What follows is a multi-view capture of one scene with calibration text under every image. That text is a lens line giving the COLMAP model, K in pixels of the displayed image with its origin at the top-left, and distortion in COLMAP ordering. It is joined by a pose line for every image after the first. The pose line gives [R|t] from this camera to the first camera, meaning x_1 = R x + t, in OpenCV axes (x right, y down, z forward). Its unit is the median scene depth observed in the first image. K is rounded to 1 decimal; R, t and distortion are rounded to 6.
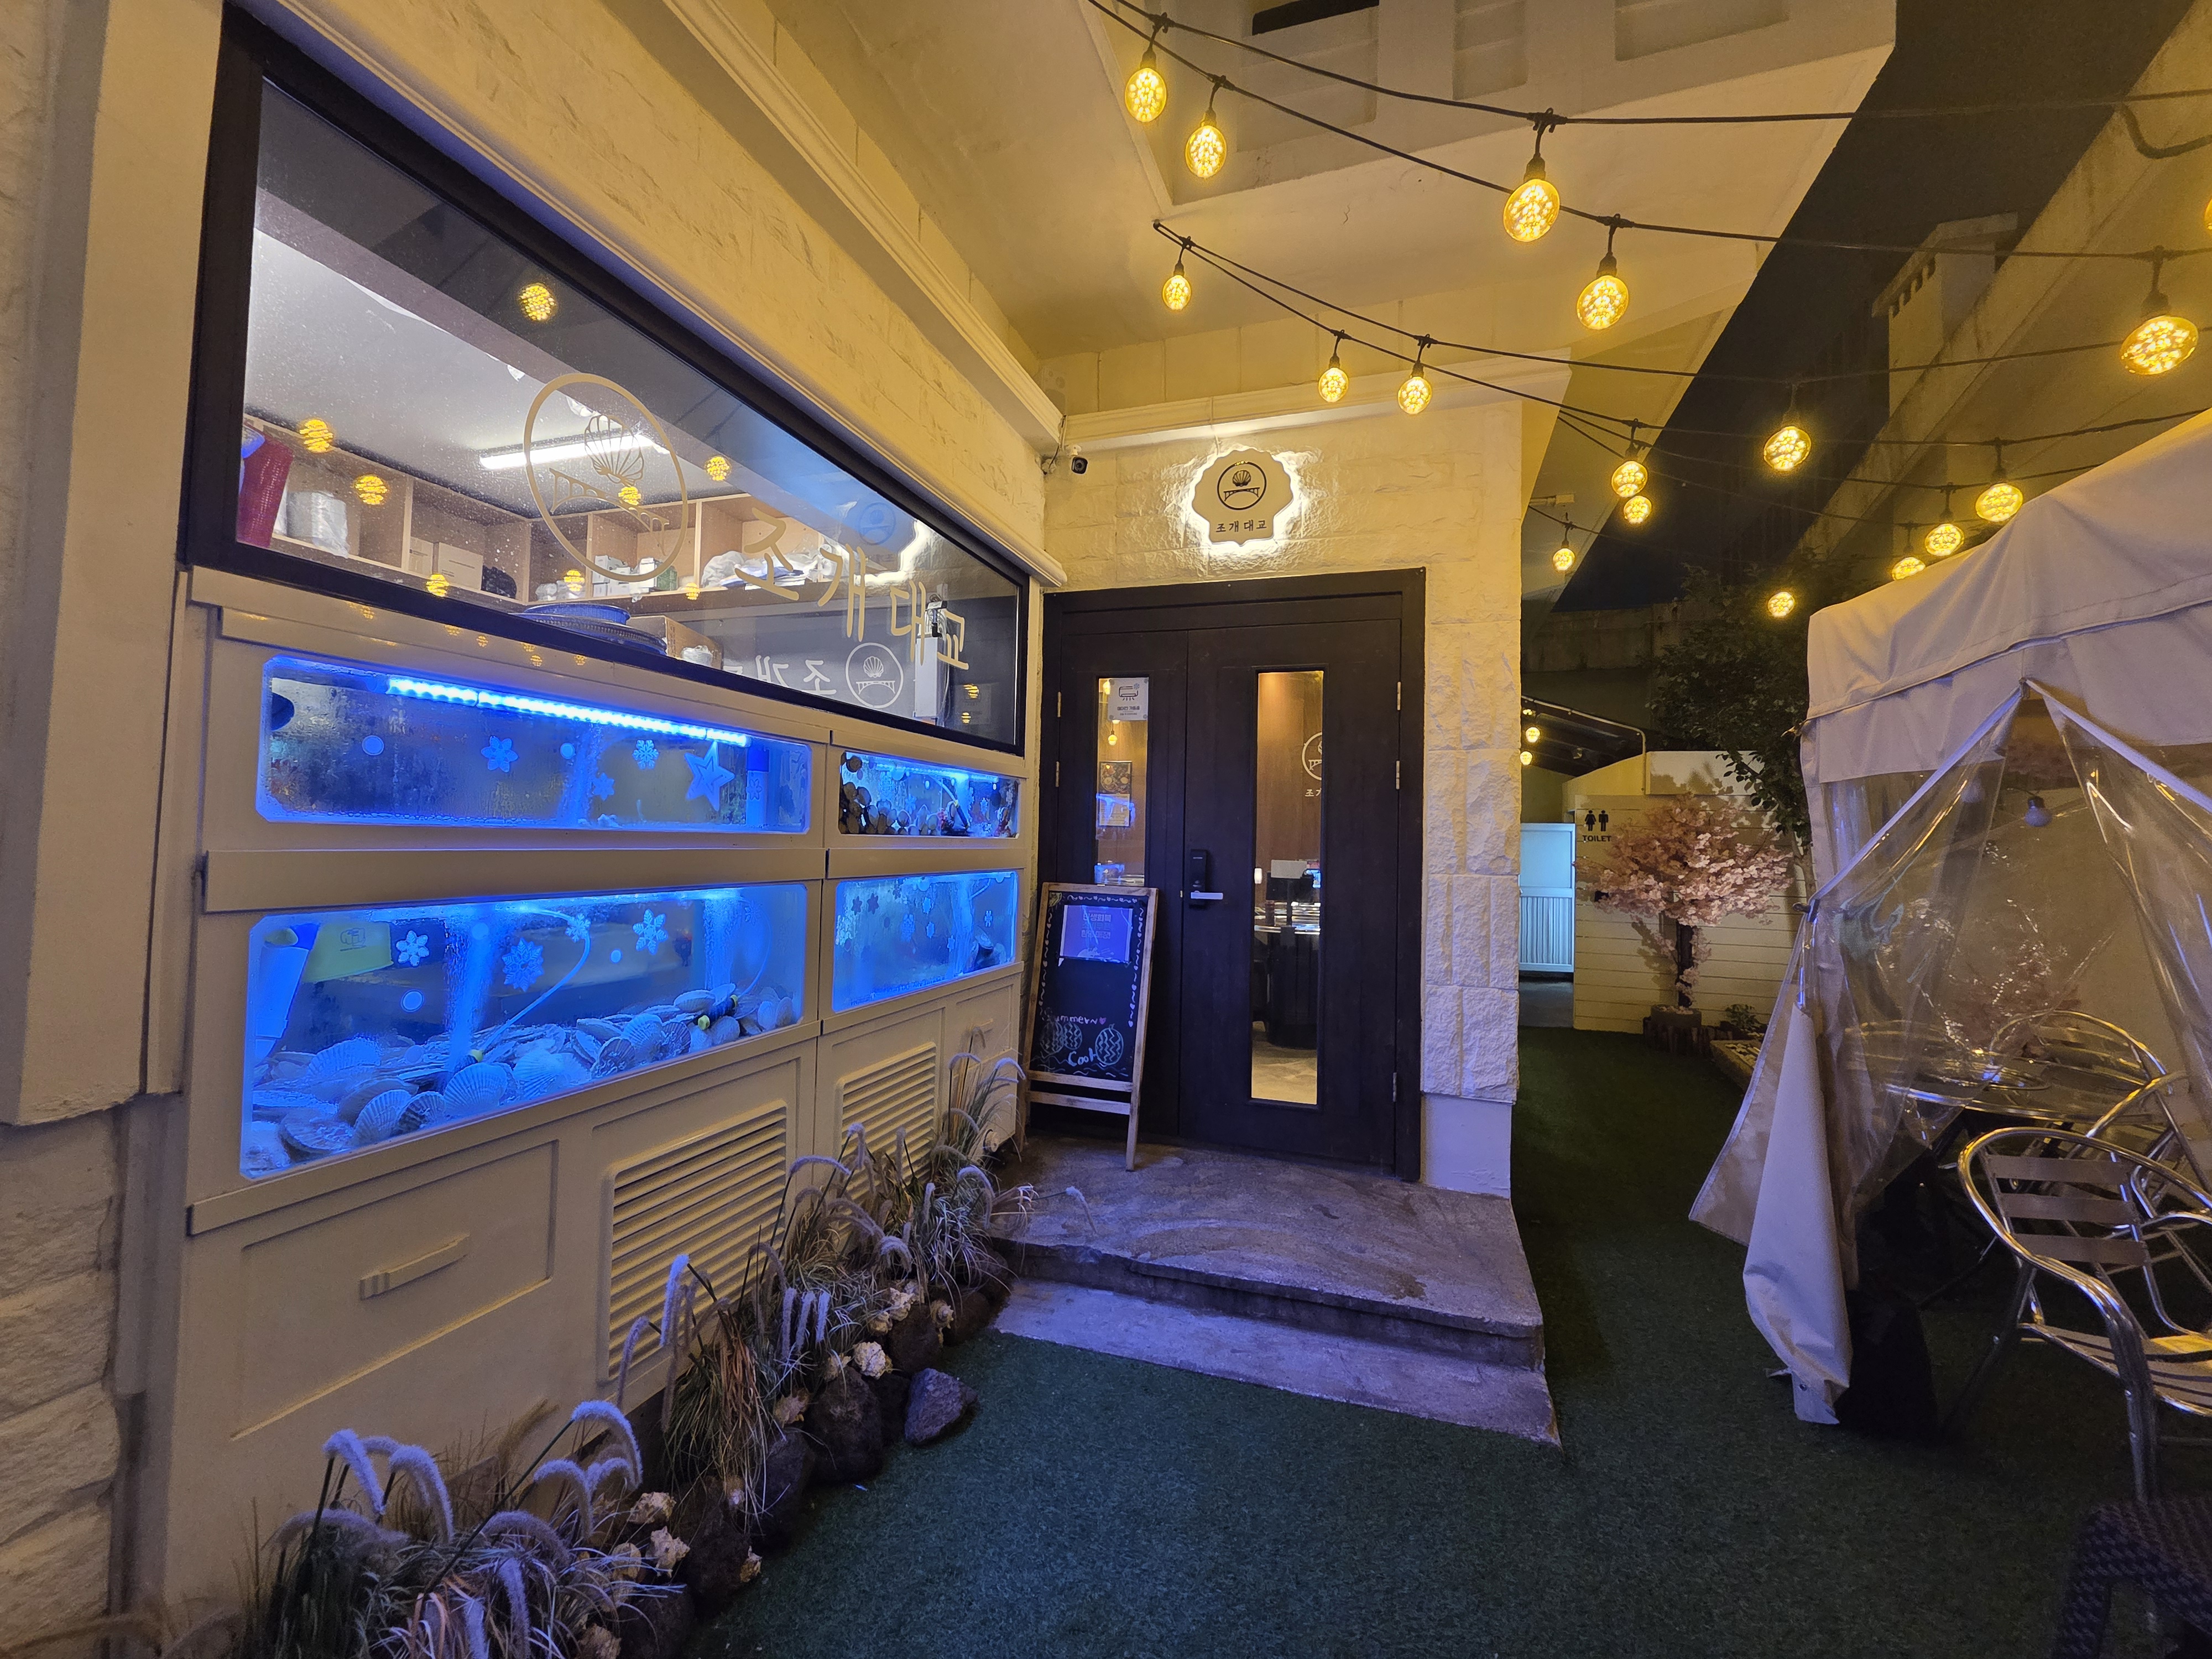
lens RADIAL K [[906.6, 0, 1101.8], [0, 906.6, 812.9], [0, 0, 1]] dist [0.003575, 0.000181]
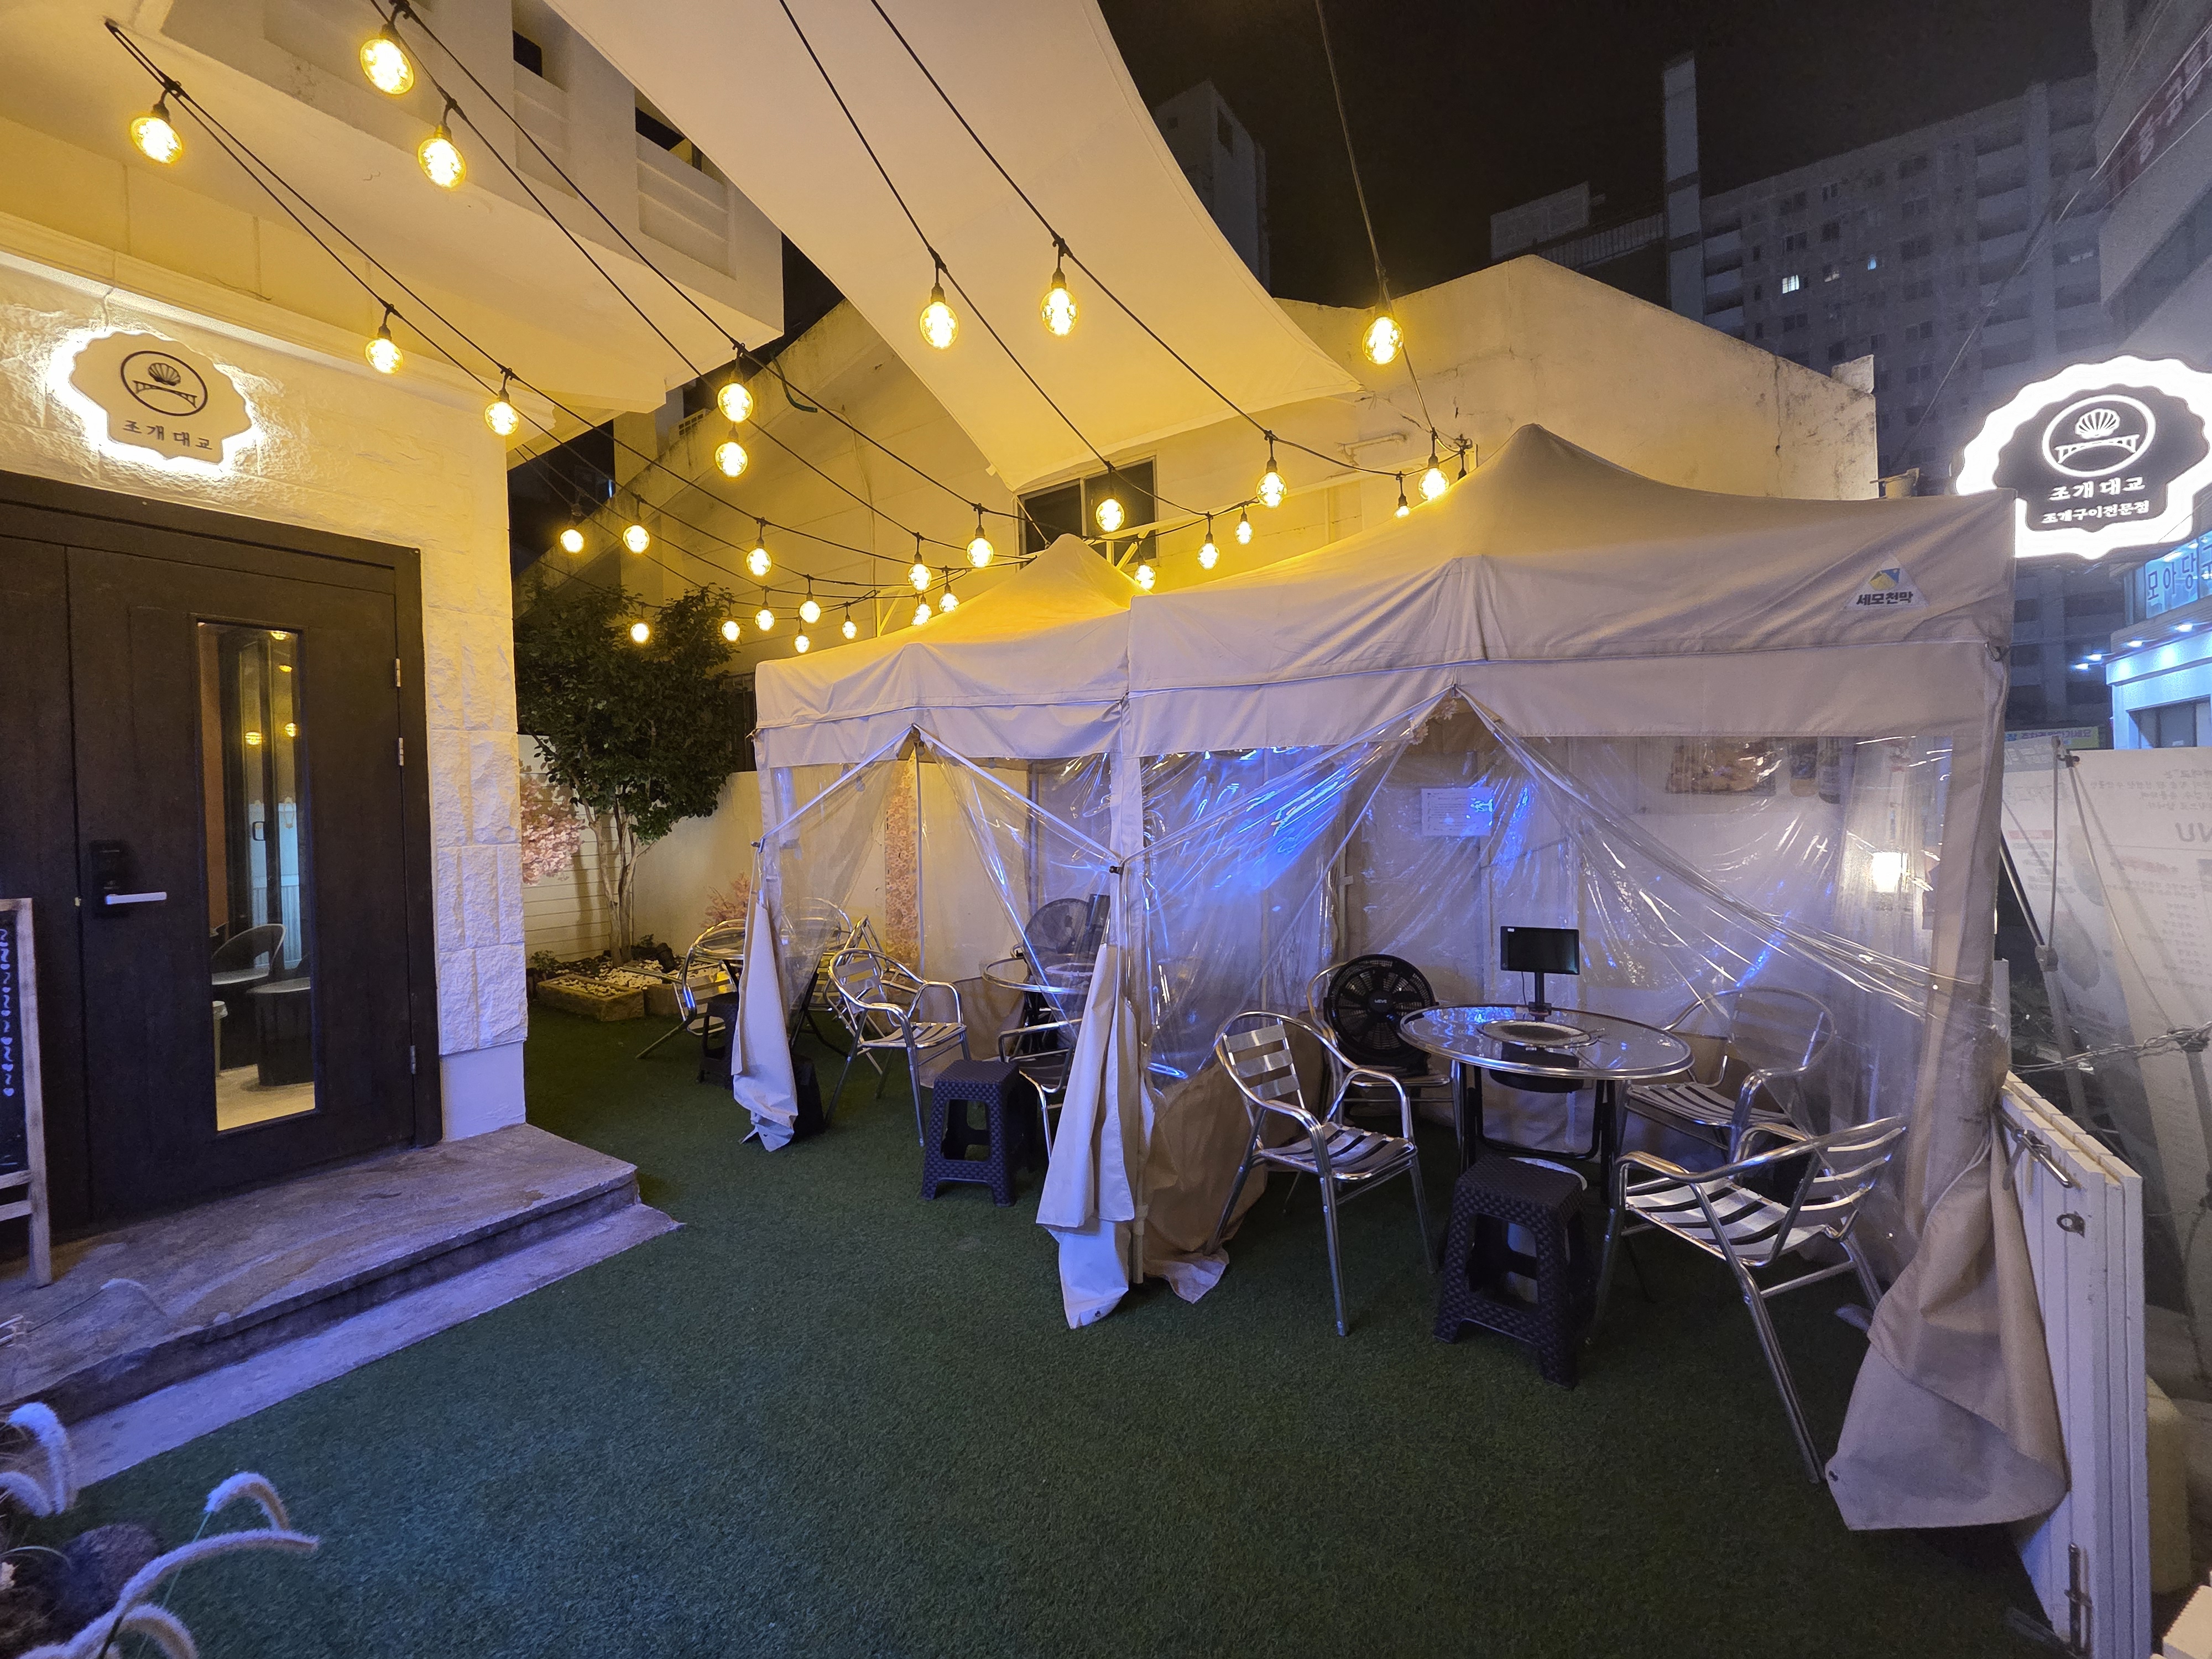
lens RADIAL K [[906.6, 0, 1101.8], [0, 906.6, 812.9], [0, 0, 1]] dist [0.003575, 0.000181]
pose [[0.255778, -0.034686, 0.966113, -0.460927], [0.010568, 0.999397, 0.033083, 0.000726], [-0.966678, 0.001748, 0.255990, -0.006519]]
